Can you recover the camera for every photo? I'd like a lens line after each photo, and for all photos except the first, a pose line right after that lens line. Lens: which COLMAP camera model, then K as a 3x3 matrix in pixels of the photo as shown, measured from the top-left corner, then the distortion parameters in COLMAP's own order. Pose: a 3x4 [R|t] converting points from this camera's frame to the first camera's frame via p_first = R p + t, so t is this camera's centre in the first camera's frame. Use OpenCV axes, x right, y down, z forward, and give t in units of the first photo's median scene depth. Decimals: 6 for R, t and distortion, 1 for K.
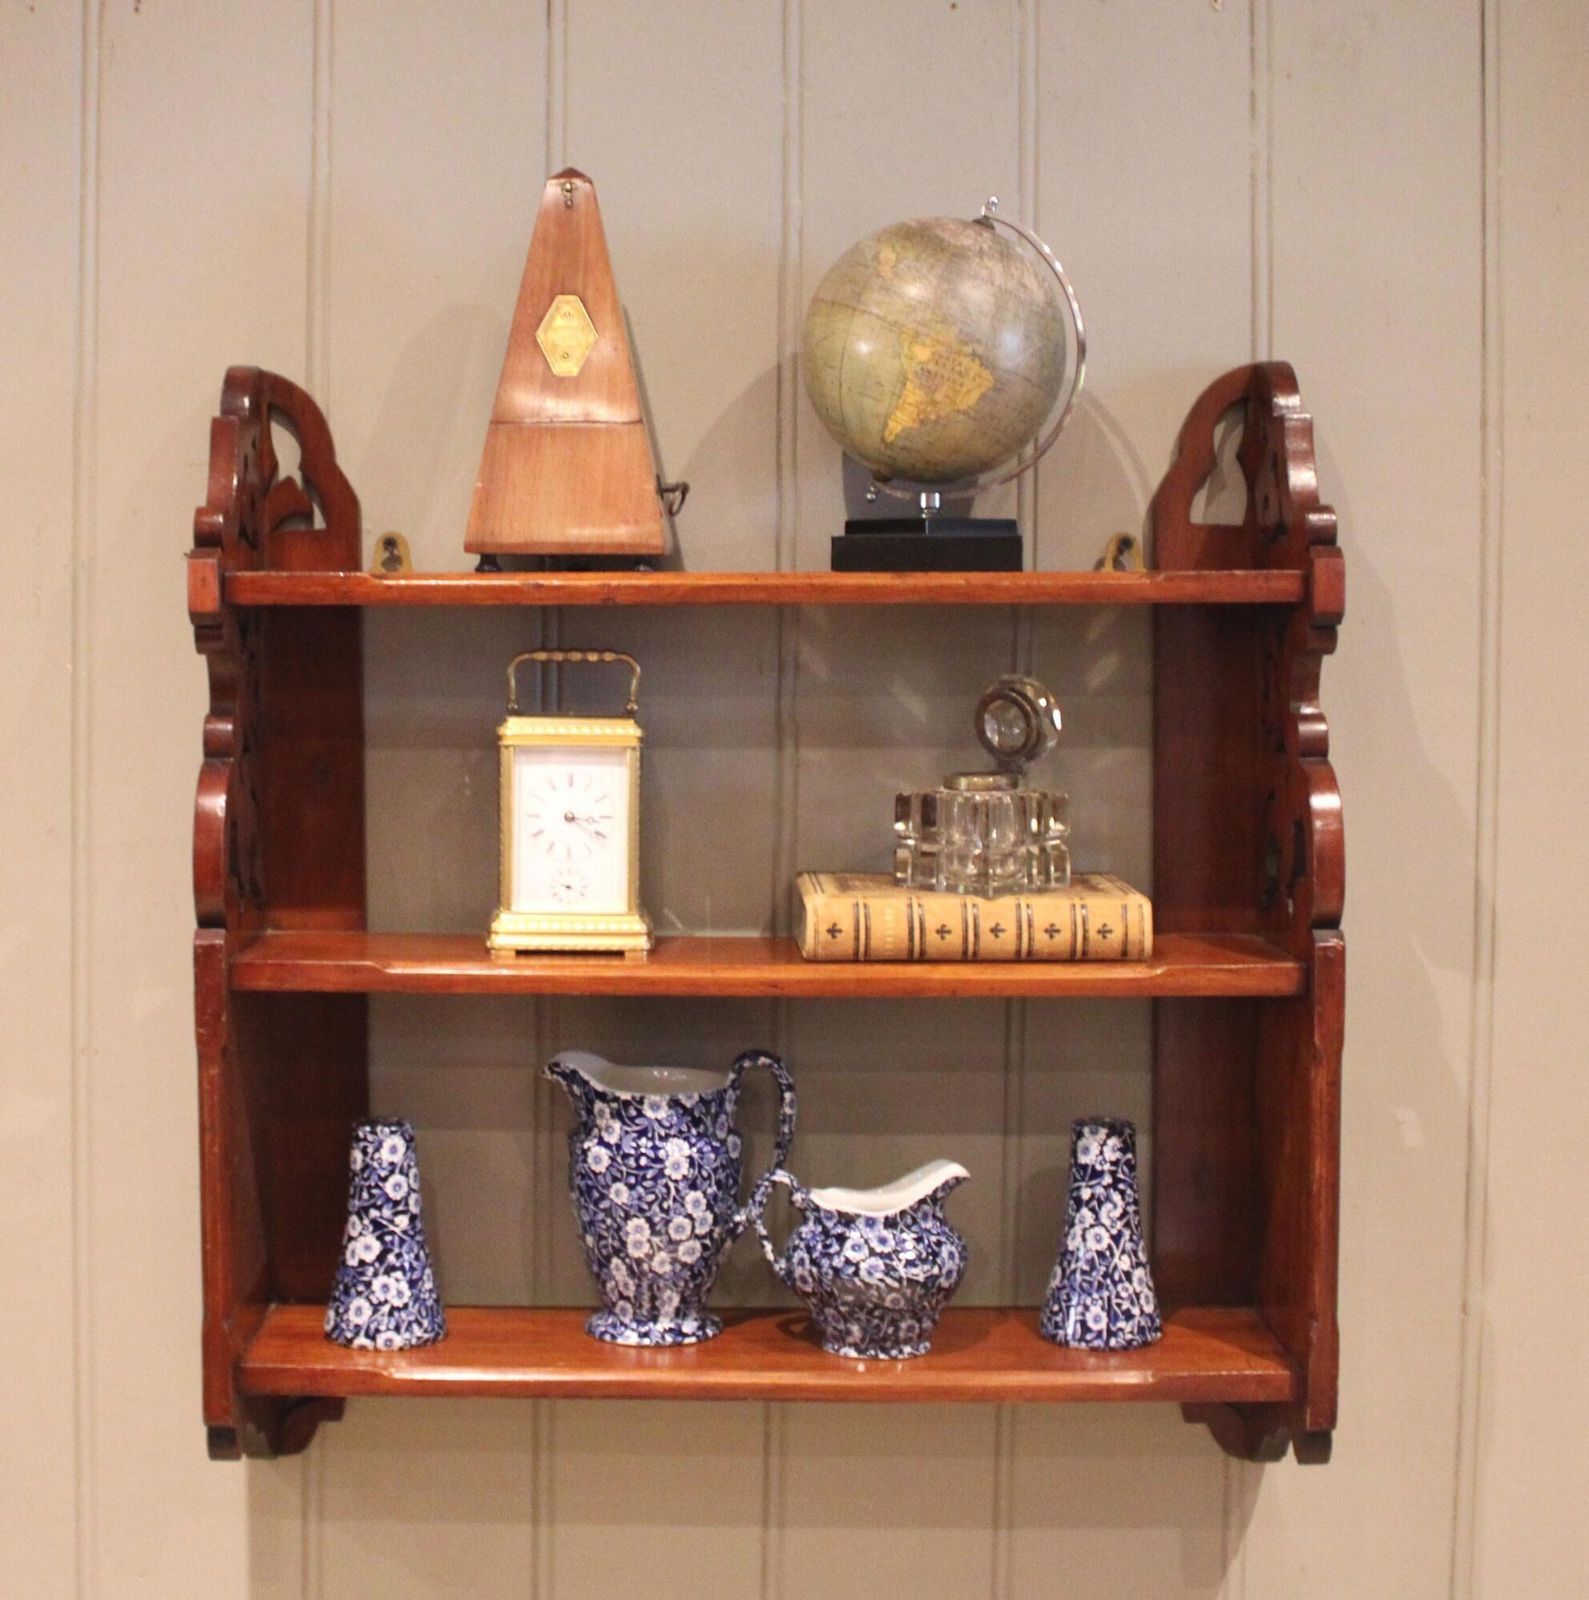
lens RADIAL K [[2648.2, 0, 642.7], [0, 2648.2, 697.8], [0, 0, 1]] dist [-0.133027, 0.000000]
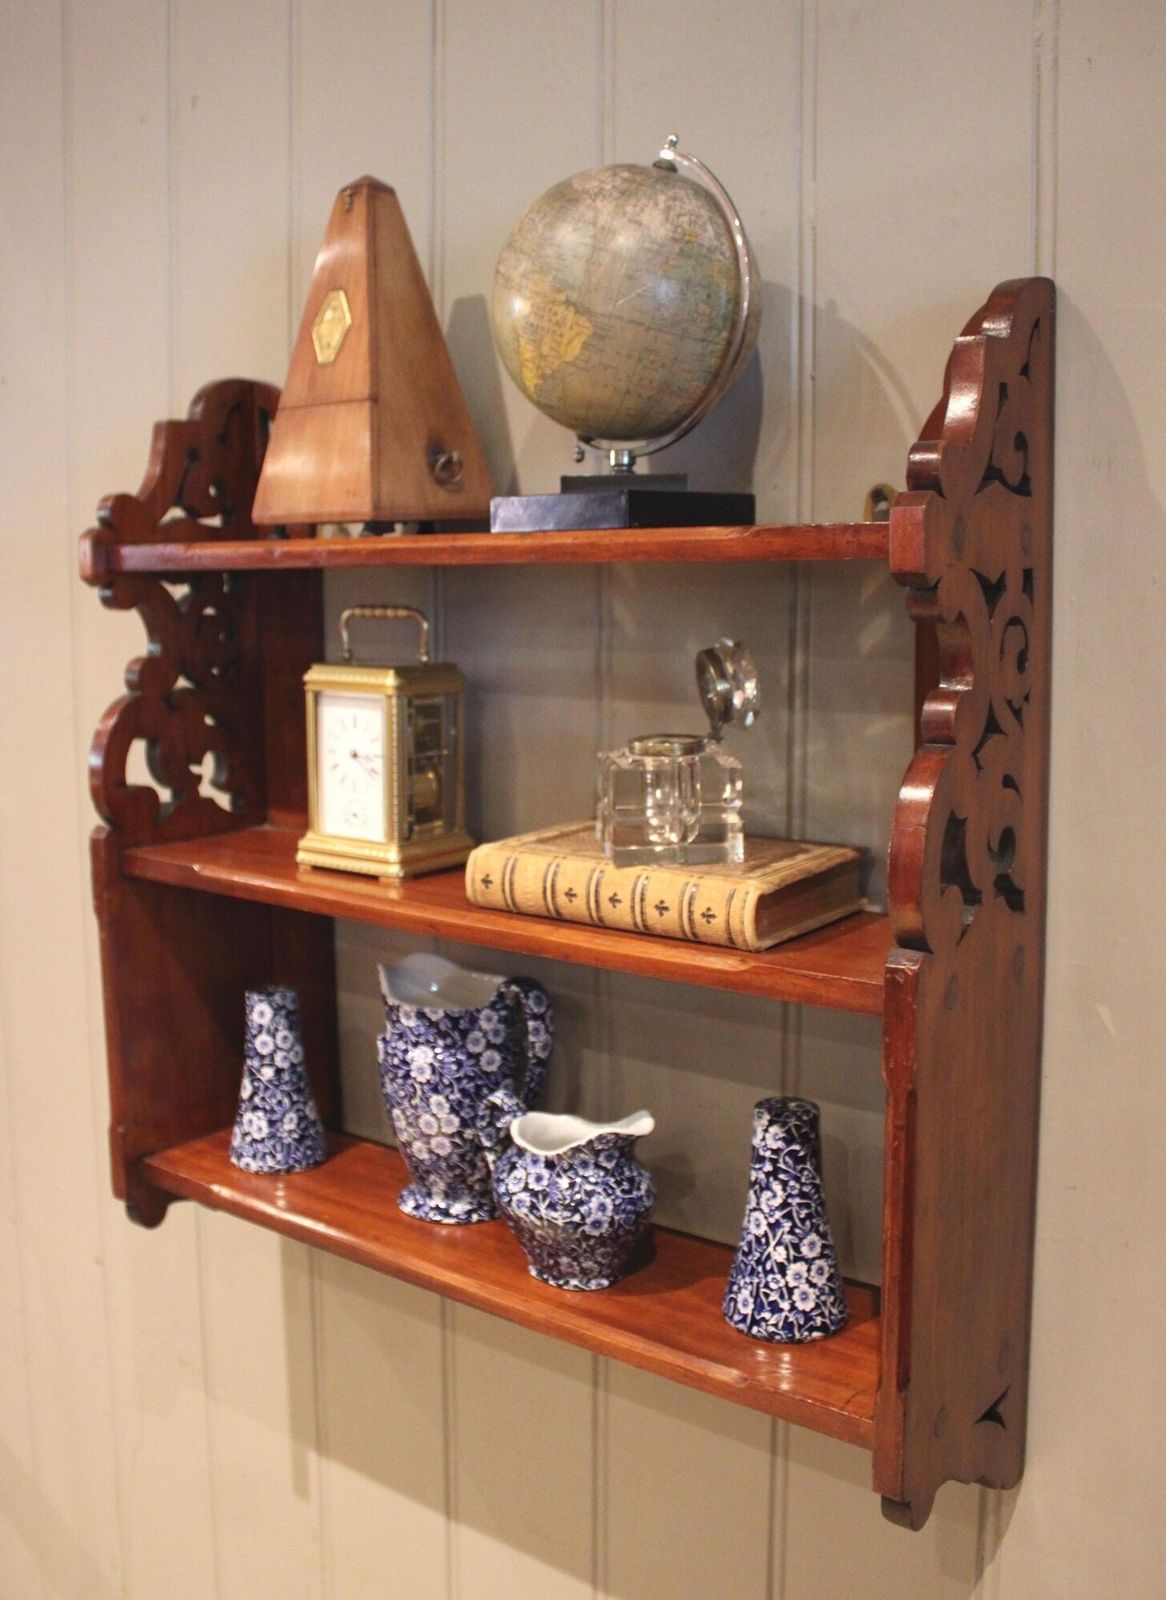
lens RADIAL K [[1598.6, 0, 529.1], [0, 1598.6, 780.5], [0, 0, 1]] dist [-0.111742, 0.000000]
pose [[0.787989, 0.073425, -0.611295, 0.452463], [-0.008754, 0.994099, 0.108121, -0.019015], [0.615627, -0.079847, 0.783982, 0.502906]]
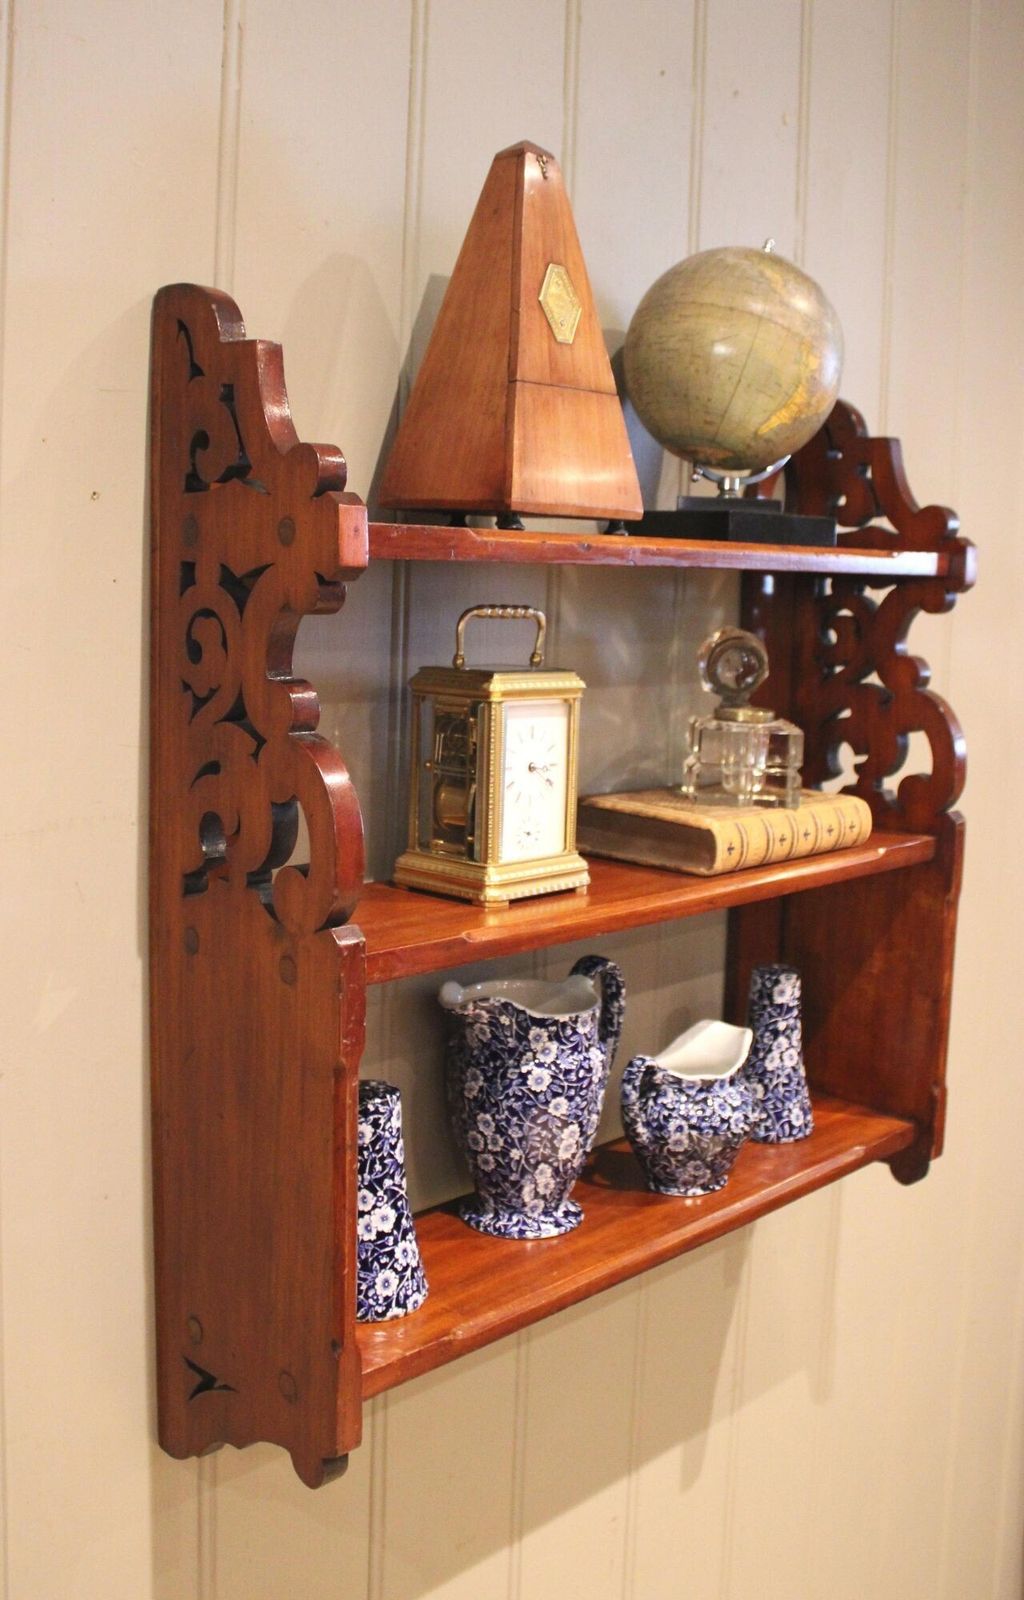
lens RADIAL K [[1597.0, 0, 515.8], [0, 1597.0, 726.9], [0, 0, 1]] dist [-0.130140, 0.000000]
pose [[0.674282, -0.053463, 0.736536, -0.495219], [-0.004761, 0.997040, 0.076731, -0.019334], [-0.738459, -0.055244, 0.672032, 0.578099]]
